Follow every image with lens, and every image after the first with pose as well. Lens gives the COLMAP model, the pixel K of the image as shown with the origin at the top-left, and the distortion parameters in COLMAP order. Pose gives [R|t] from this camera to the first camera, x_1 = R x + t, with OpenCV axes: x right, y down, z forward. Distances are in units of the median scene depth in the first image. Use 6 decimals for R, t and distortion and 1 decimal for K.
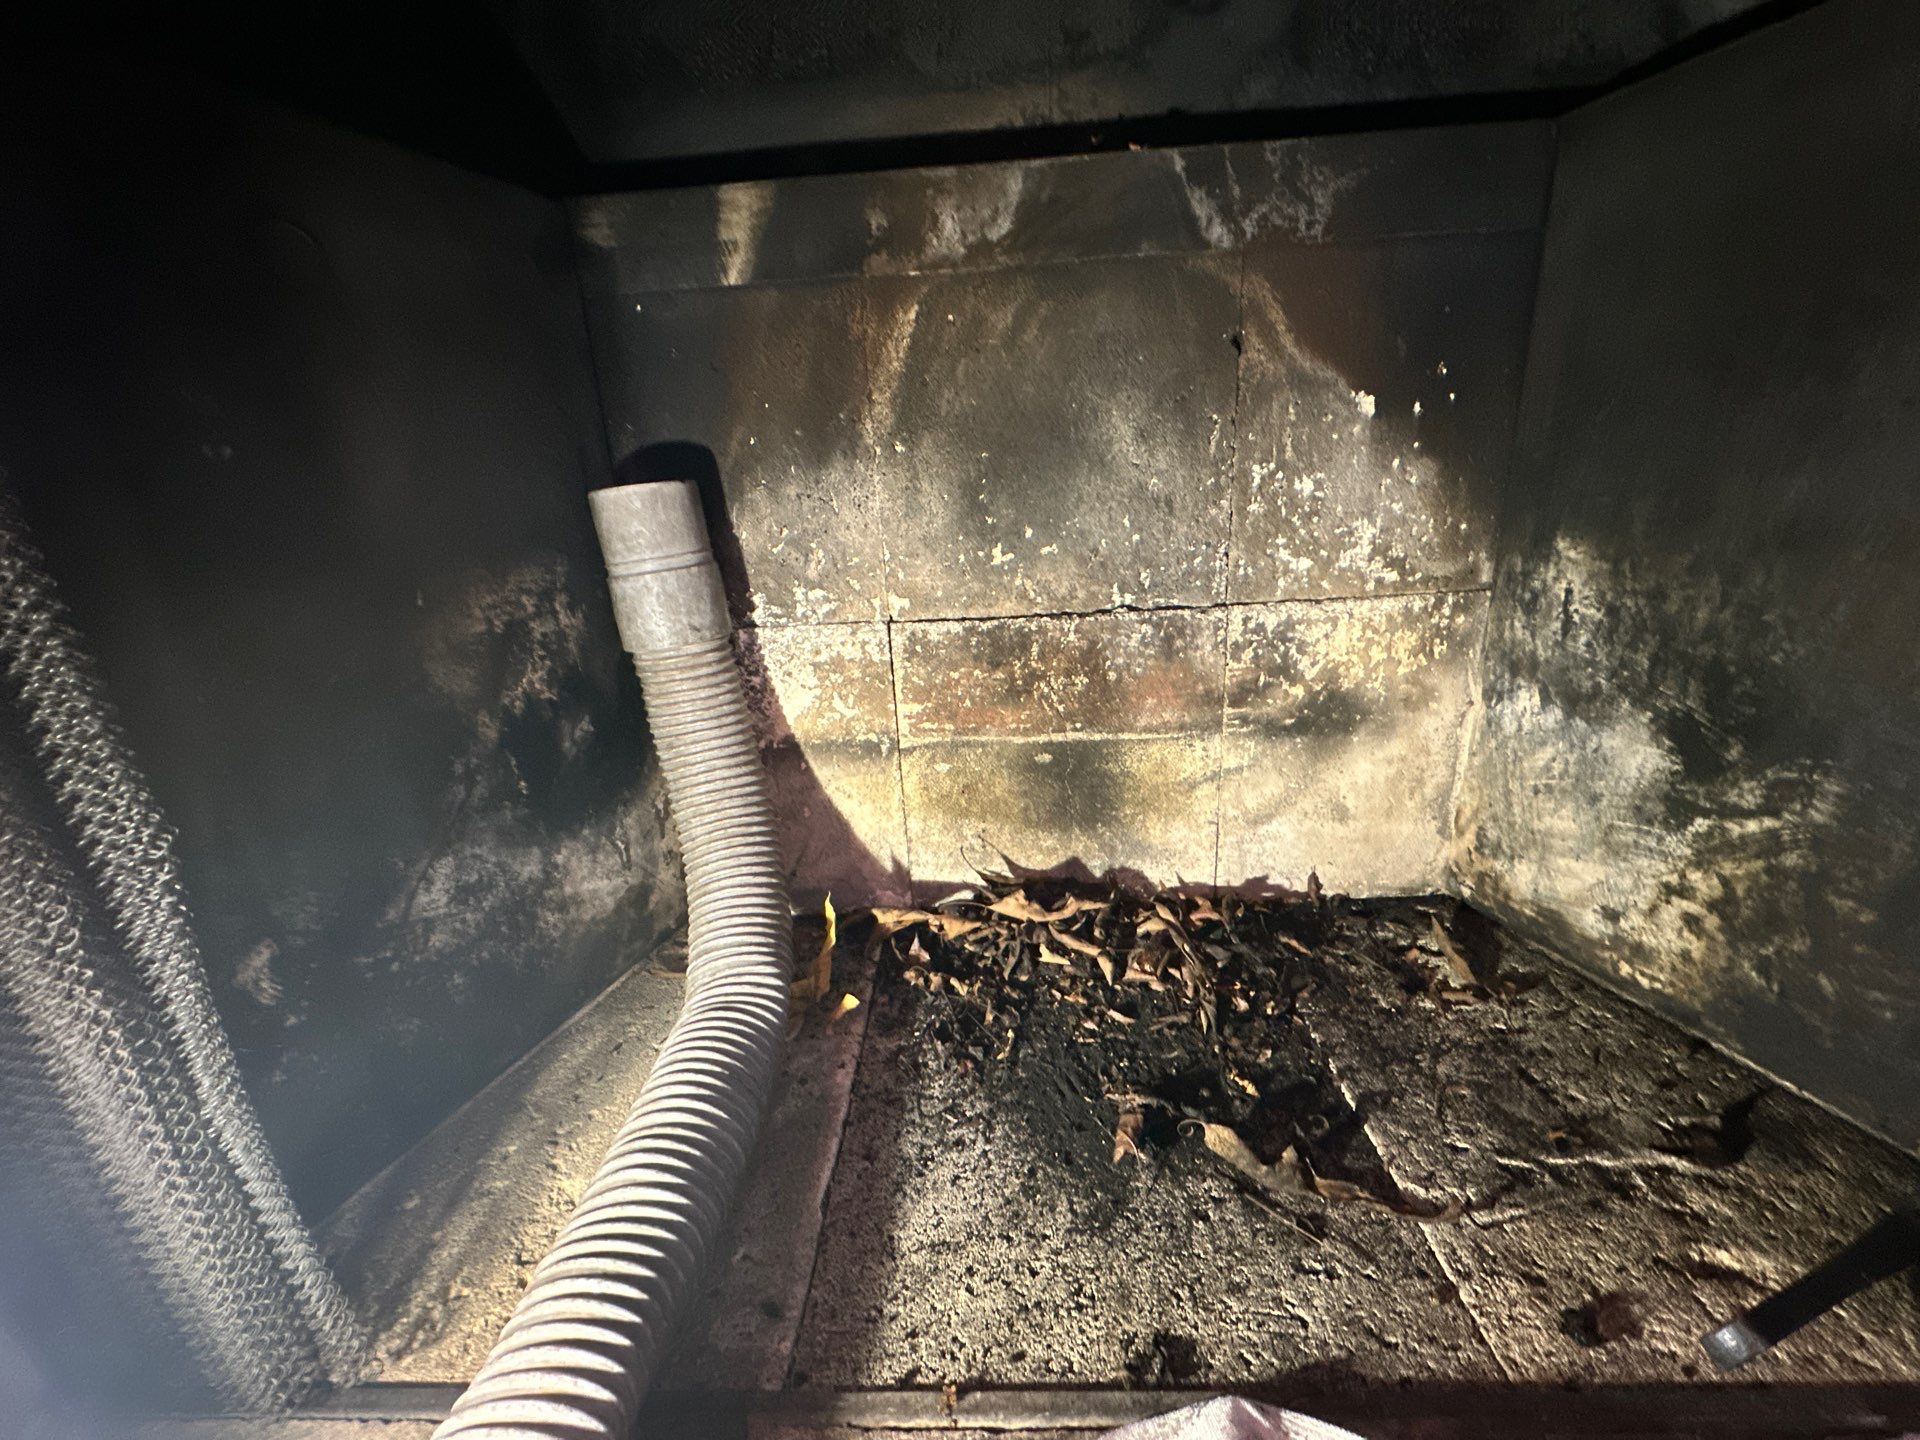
lens RADIAL K [[767.3, 0, 950.7], [0, 767.3, 716.1], [0, 0, 1]] dist [-0.023616, 0.002960]
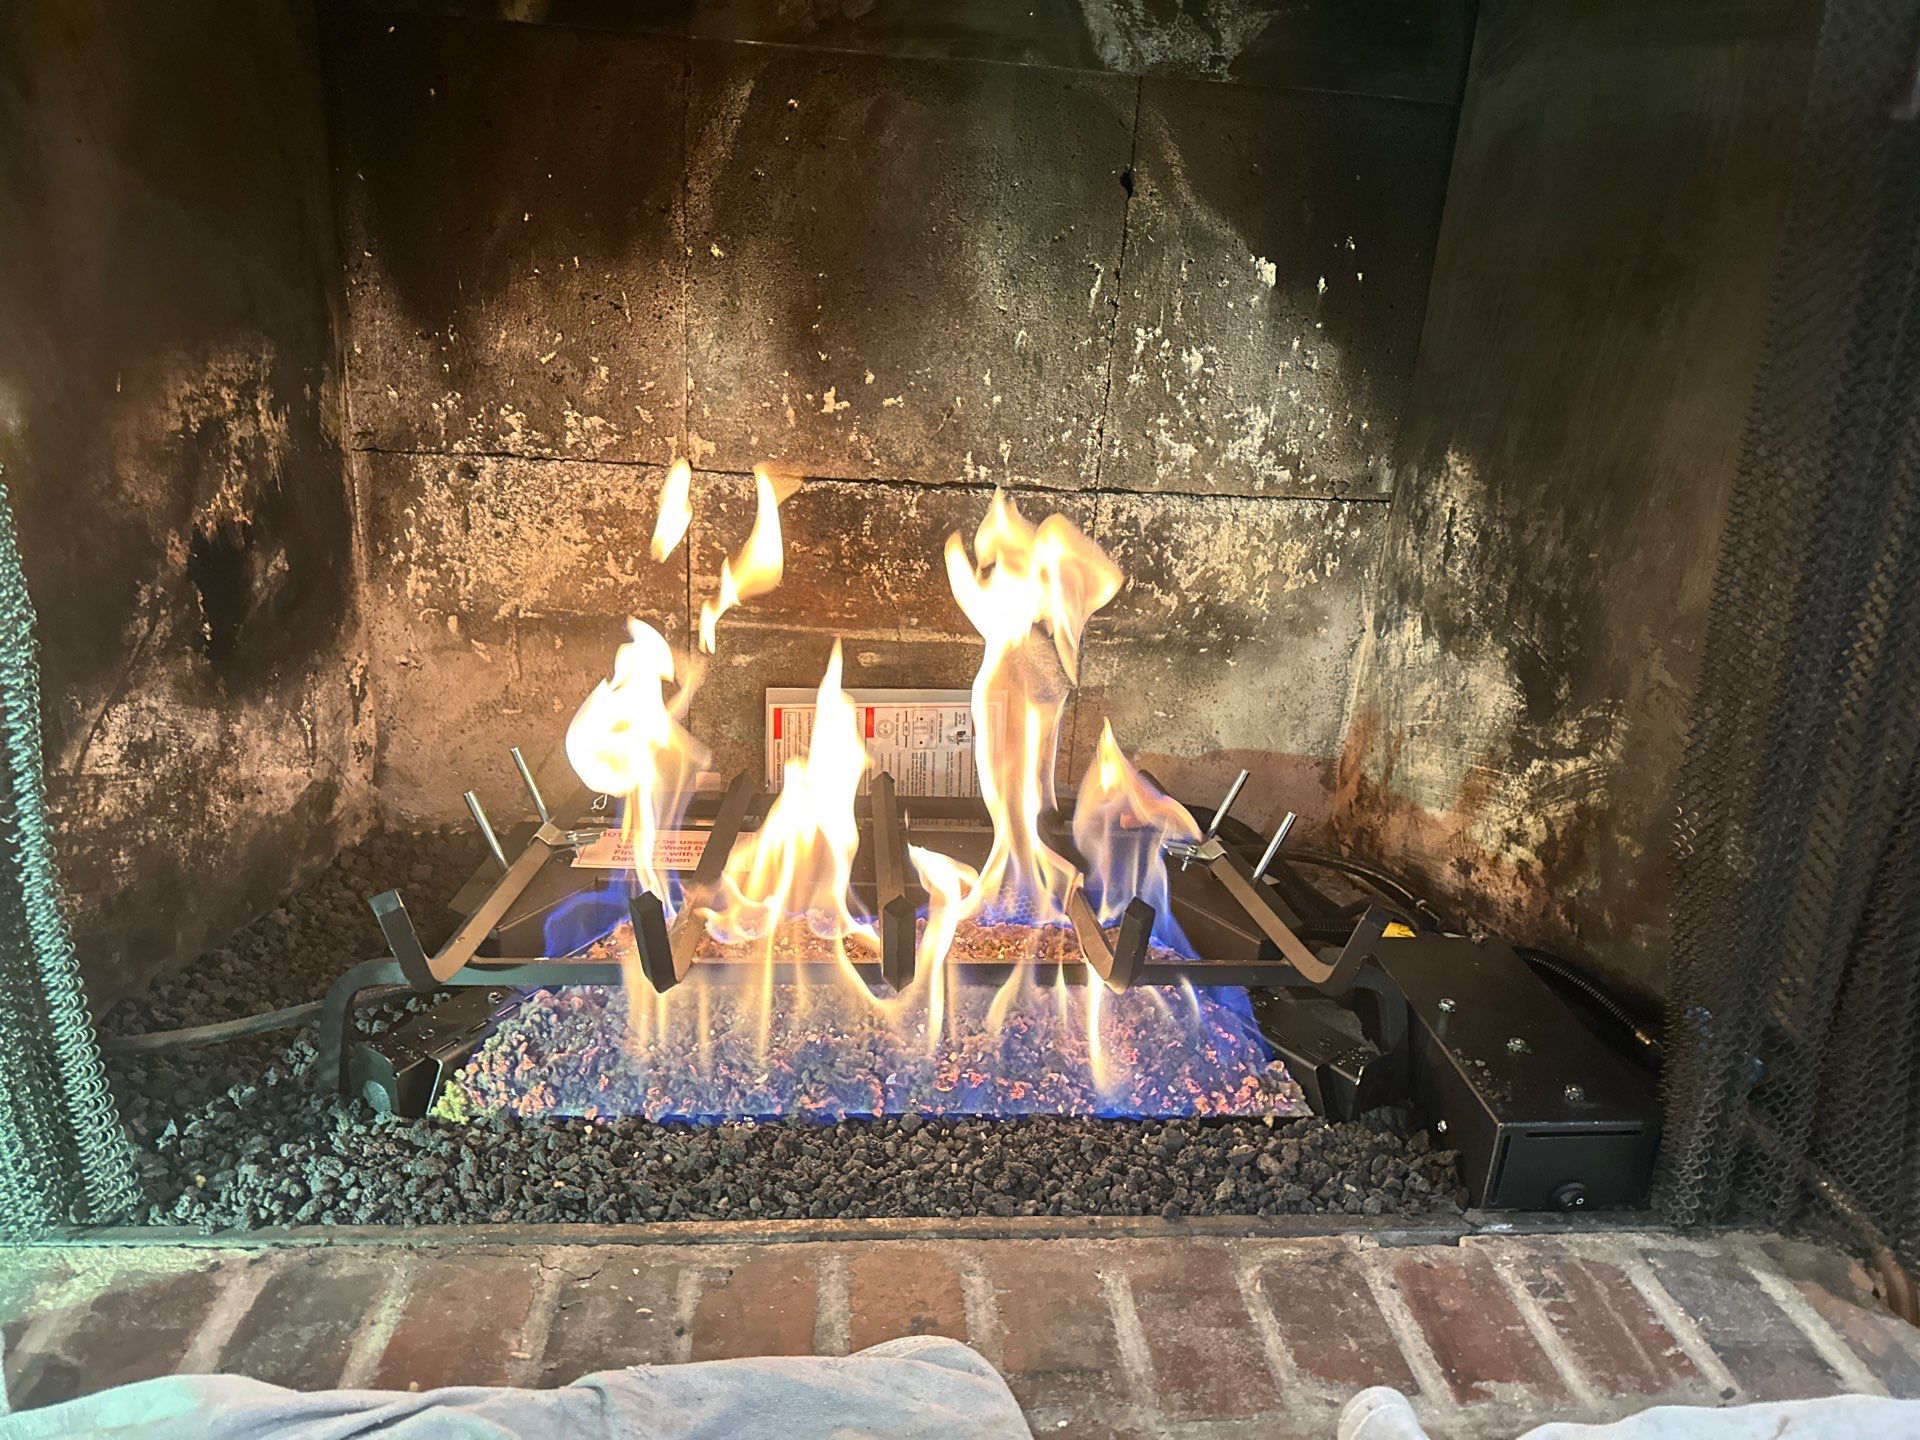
lens RADIAL K [[1388.4, 0, 973.6], [0, 1388.4, 733.4], [0, 0, 1]] dist [0.025265, -0.058988]
pose [[0.981836, 0.070227, 0.176258, -0.024633], [-0.080398, 0.995445, 0.051237, 0.056917], [-0.171857, -0.064477, 0.983010, -0.525181]]
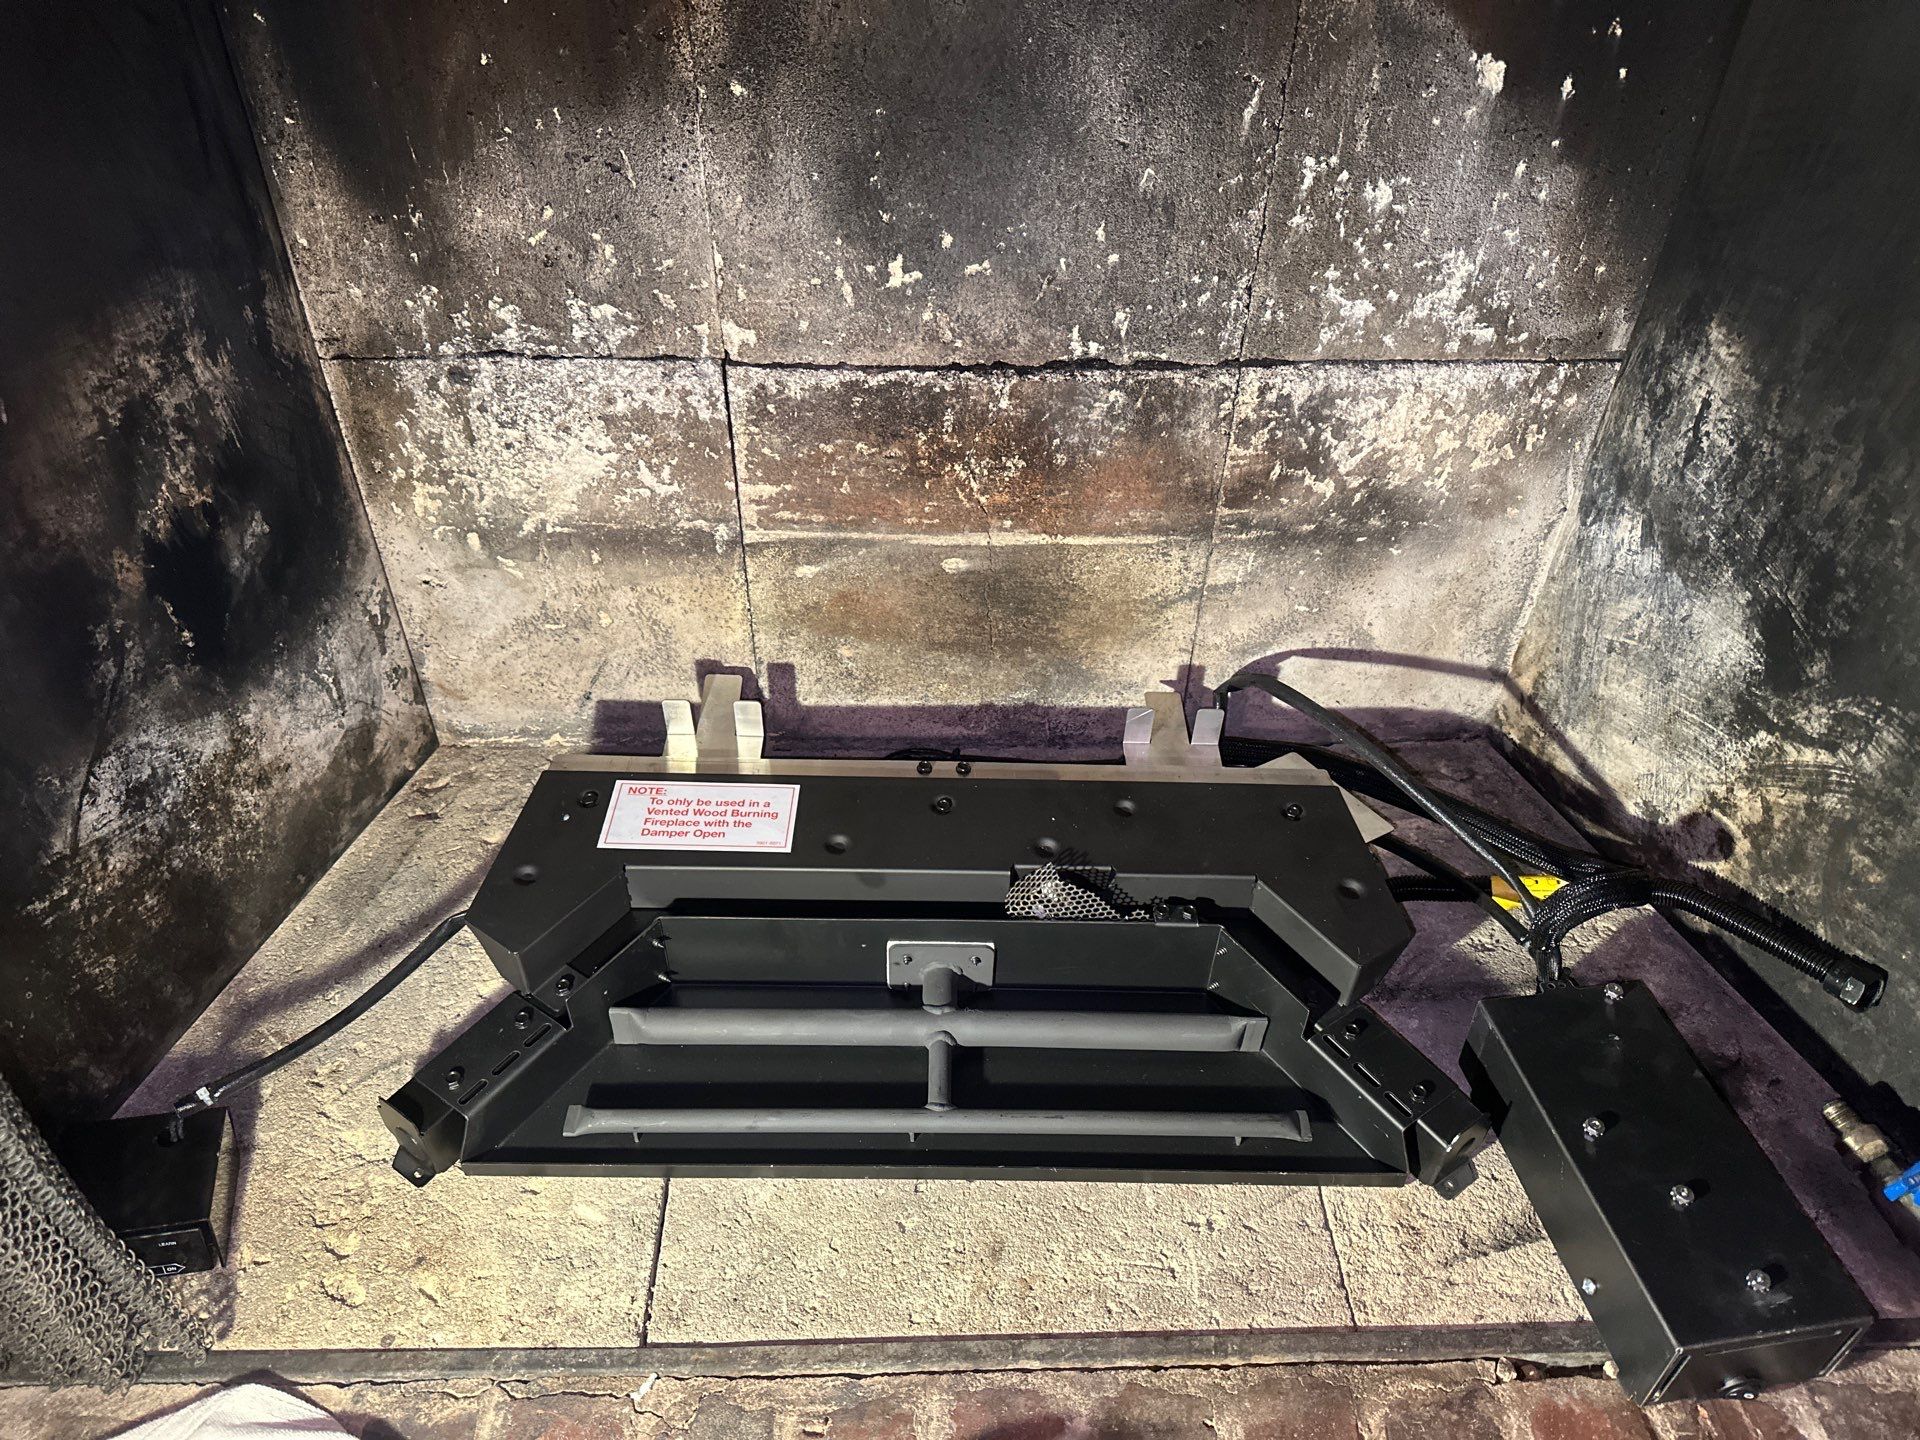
lens RADIAL K [[1388.4, 0, 963.8], [0, 1388.4, 739.9], [0, 0, 1]] dist [0.025265, -0.058988]
pose [[0.993887, 0.009217, 0.110017, -0.007157], [-0.053201, 0.913159, 0.404116, -0.337756], [-0.096738, -0.407499, 0.908068, -0.216812]]
